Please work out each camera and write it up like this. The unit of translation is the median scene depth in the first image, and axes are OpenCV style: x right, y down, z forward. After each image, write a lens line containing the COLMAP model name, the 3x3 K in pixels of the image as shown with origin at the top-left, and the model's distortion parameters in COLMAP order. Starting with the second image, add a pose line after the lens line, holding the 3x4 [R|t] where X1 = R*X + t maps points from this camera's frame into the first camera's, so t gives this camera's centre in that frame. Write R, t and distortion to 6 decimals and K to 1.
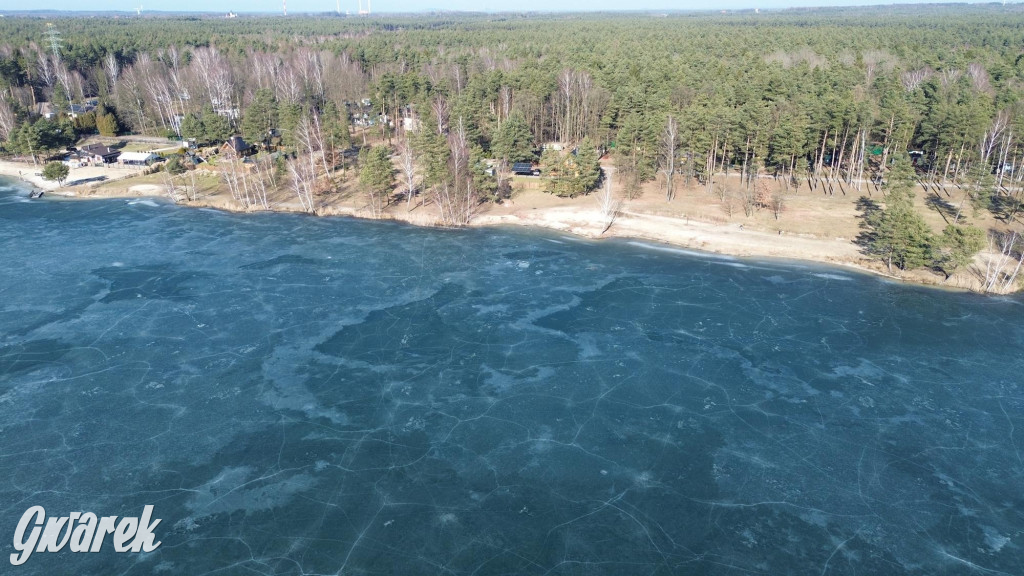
lens RADIAL K [[723.9, 0, 506.0], [0, 723.9, 292.9], [0, 0, 1]] dist [0.076273, -0.068991]
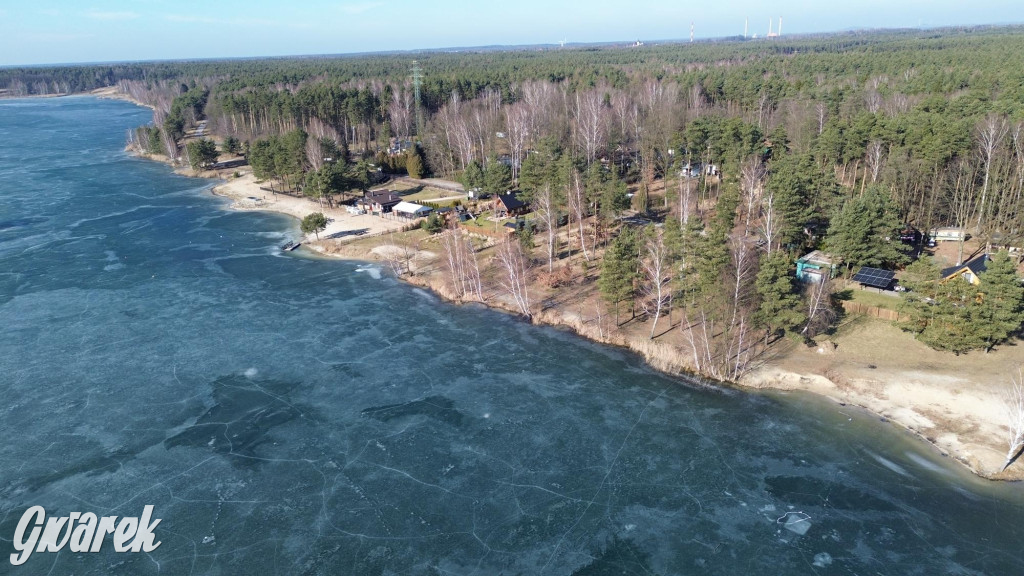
lens RADIAL K [[723.9, 0, 513.7], [0, 723.9, 295.8], [0, 0, 1]] dist [0.076273, -0.068991]
pose [[0.874157, 0.133744, -0.466865, 0.043840], [-0.146191, 0.989209, 0.009653, -0.108868], [0.463118, 0.059813, 0.884276, 0.284484]]
